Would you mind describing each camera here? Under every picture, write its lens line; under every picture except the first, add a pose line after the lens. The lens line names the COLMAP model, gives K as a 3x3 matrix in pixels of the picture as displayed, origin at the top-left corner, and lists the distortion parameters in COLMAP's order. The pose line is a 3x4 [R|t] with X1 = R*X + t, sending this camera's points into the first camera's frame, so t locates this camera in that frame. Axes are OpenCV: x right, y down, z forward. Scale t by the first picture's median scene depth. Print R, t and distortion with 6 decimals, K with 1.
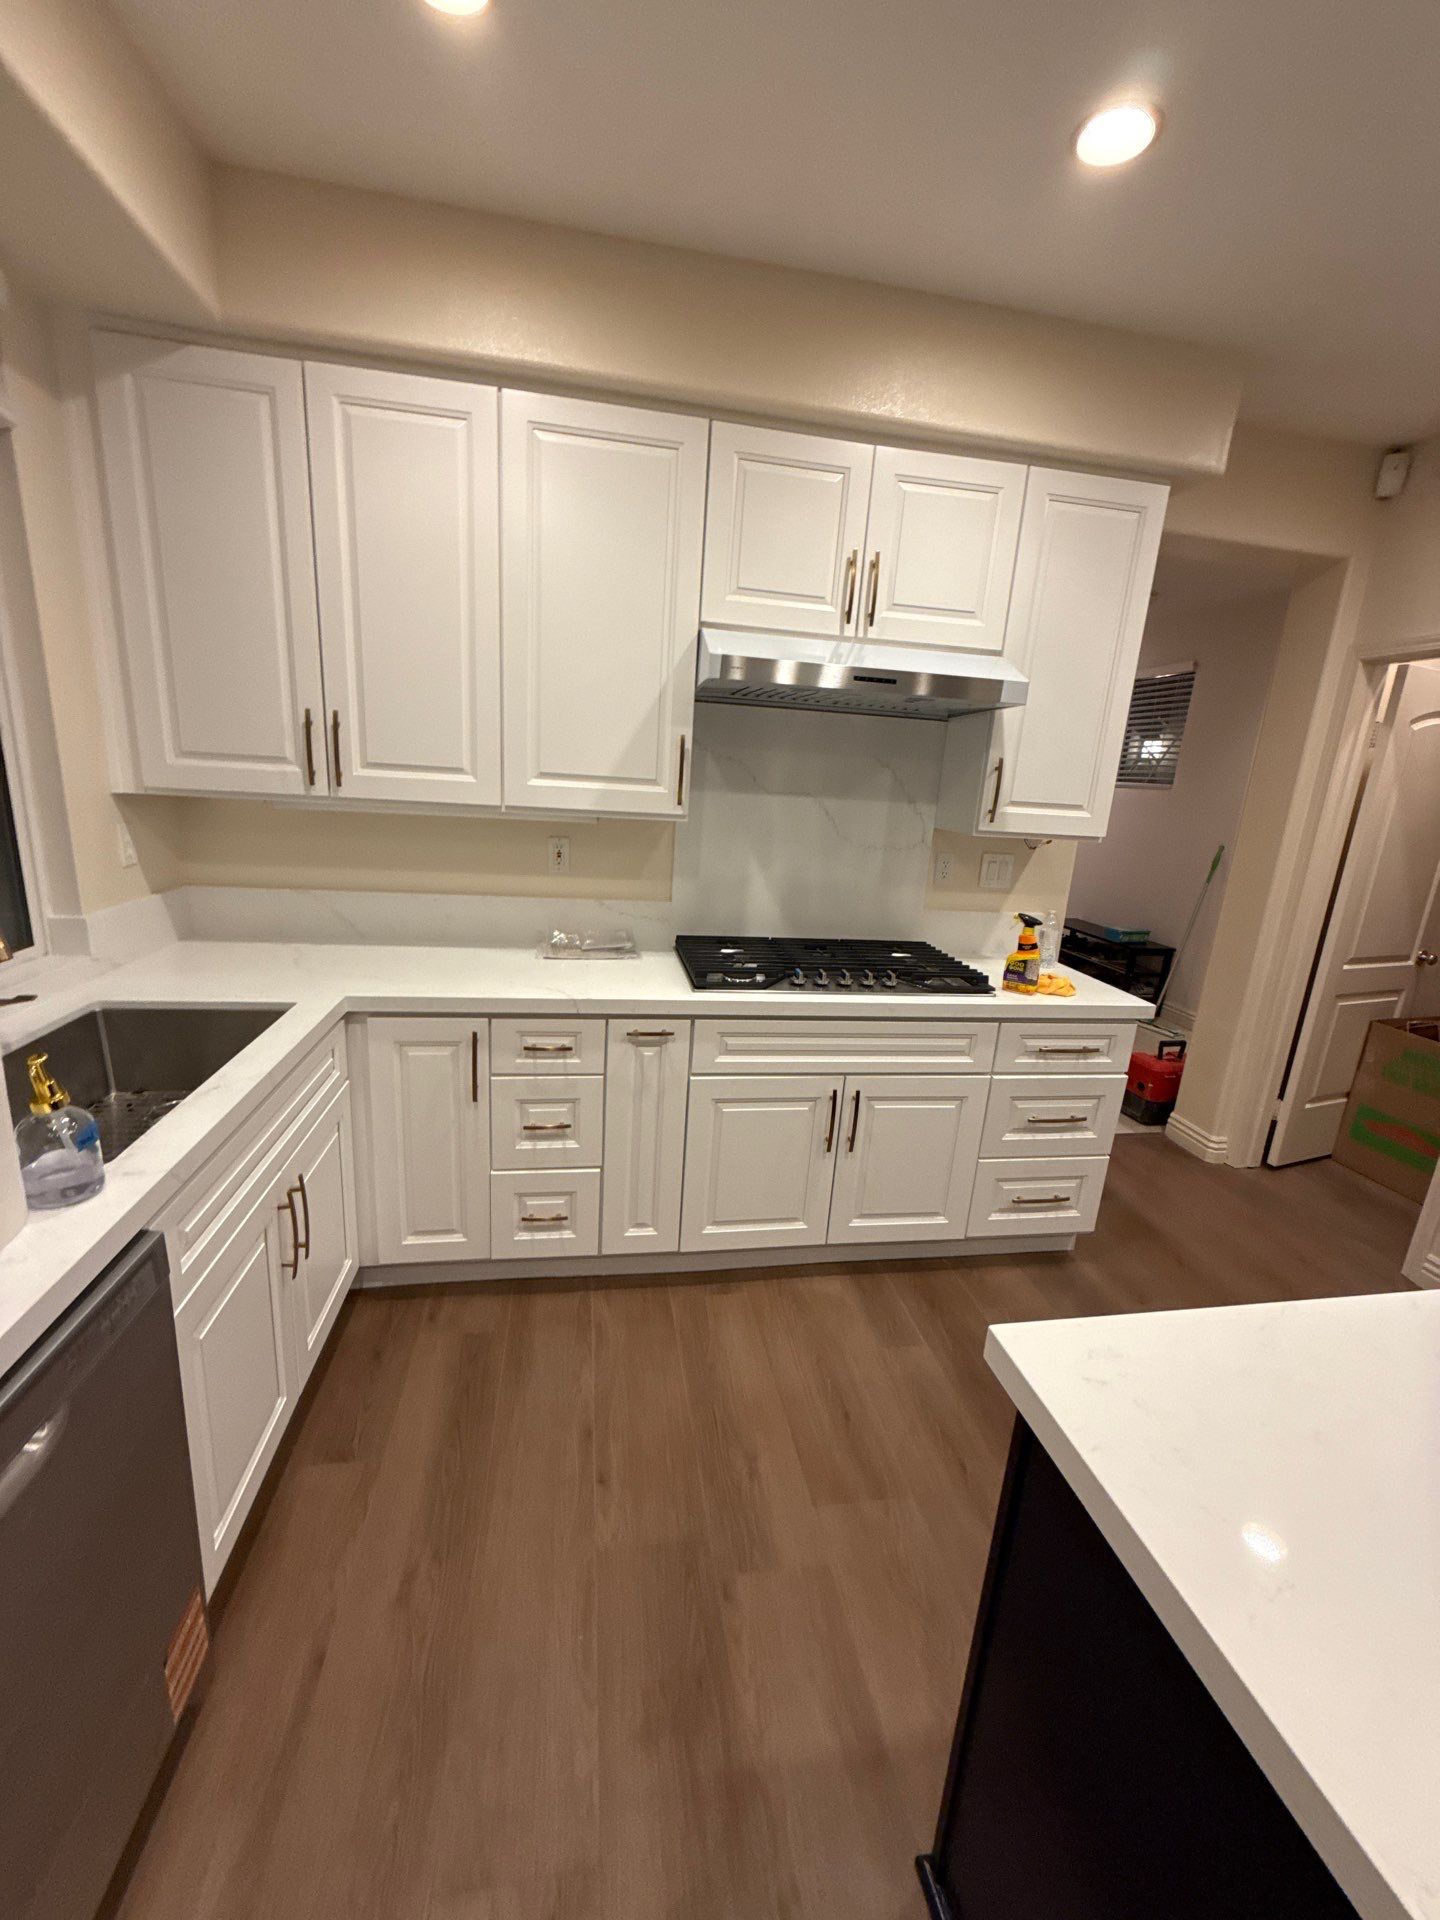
lens RADIAL K [[765.1, 0, 715.9], [0, 765.1, 963.9], [0, 0, 1]] dist [-0.001045, -0.000319]
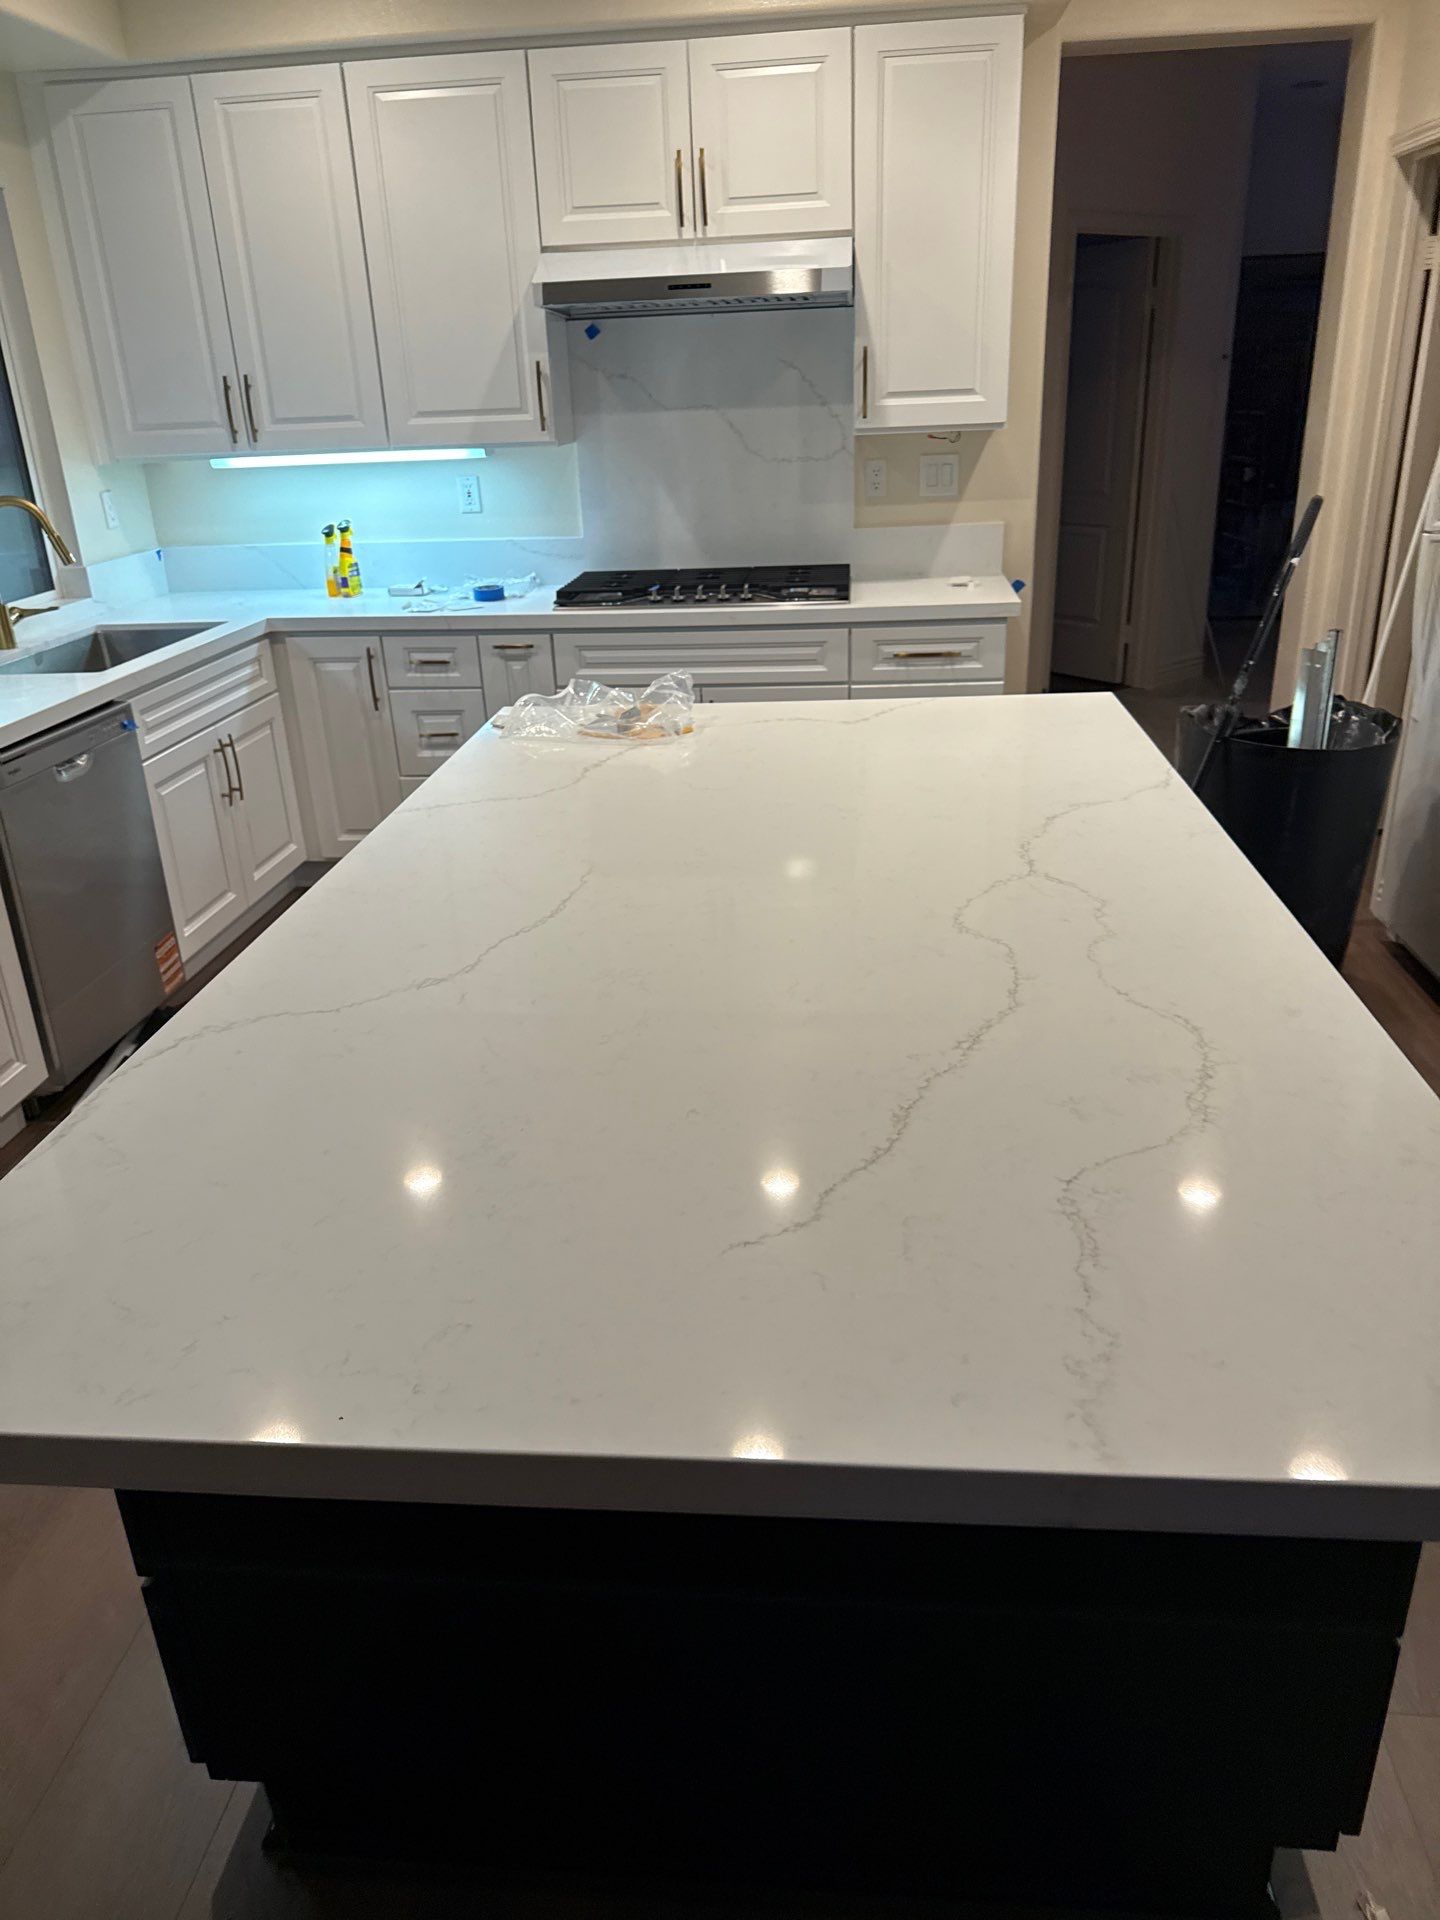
lens RADIAL K [[1366.7, 0, 708.2], [0, 1366.7, 953.4], [0, 0, 1]] dist [0.066769, -0.082130]
pose [[0.956502, 0.014316, -0.291374, 0.768108], [0.030197, 0.988571, 0.147700, 0.241306], [0.290158, -0.150074, 0.945138, -0.883263]]
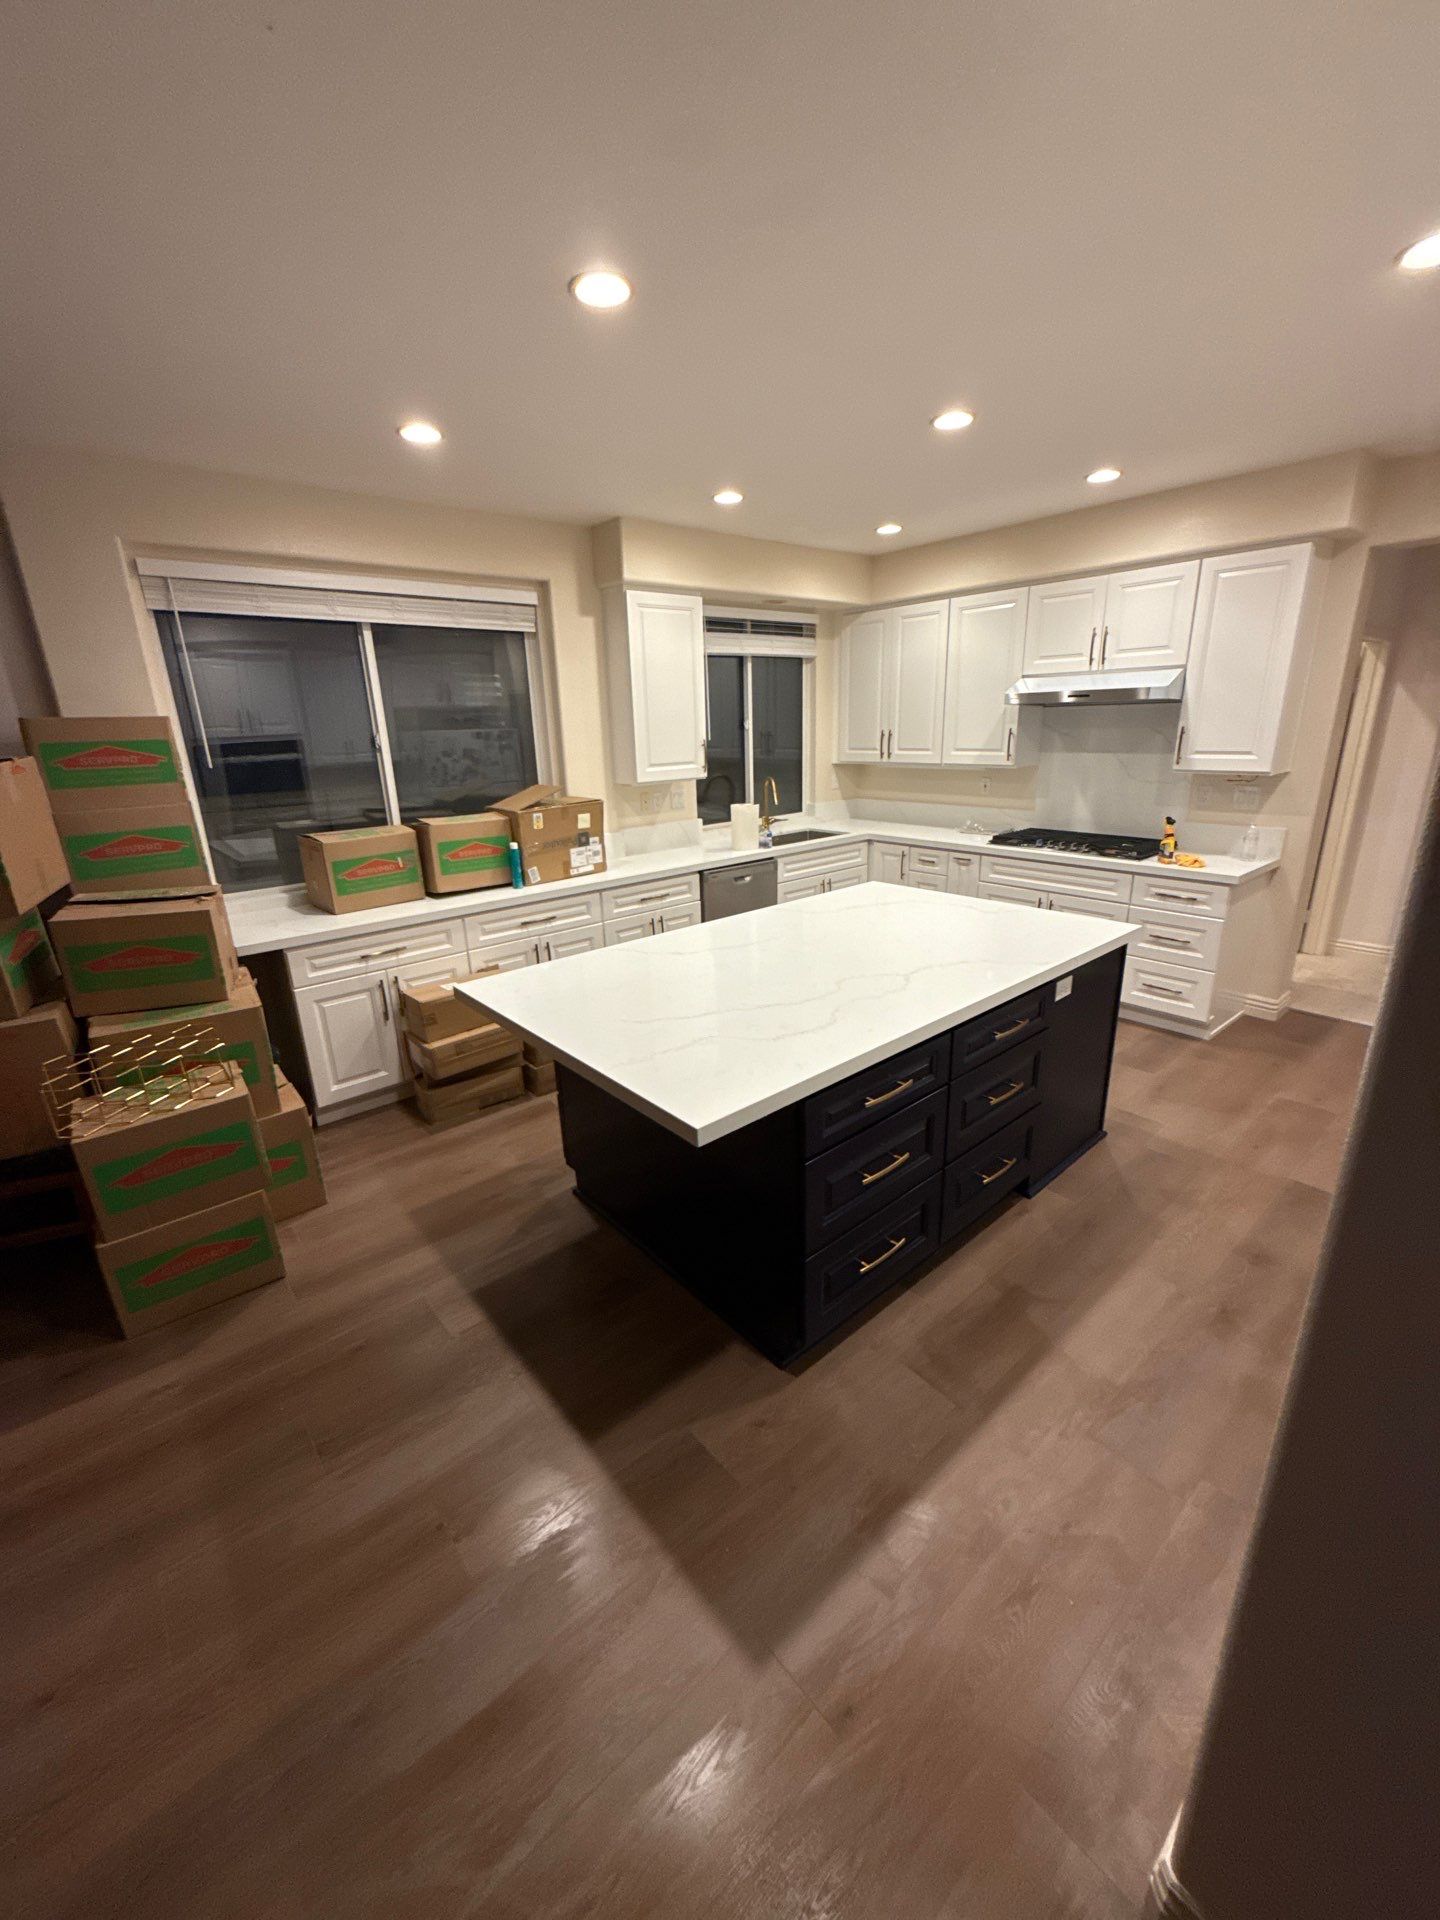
lens RADIAL K [[750.9, 0, 718.9], [0, 750.9, 967.1], [0, 0, 1]] dist [0.000310, 0.000110]
pose [[0.510143, 0.196461, -0.837352, 1.498530], [-0.147491, 0.979124, 0.139867, 0.197648], [0.847349, 0.052150, 0.528469, -0.829325]]
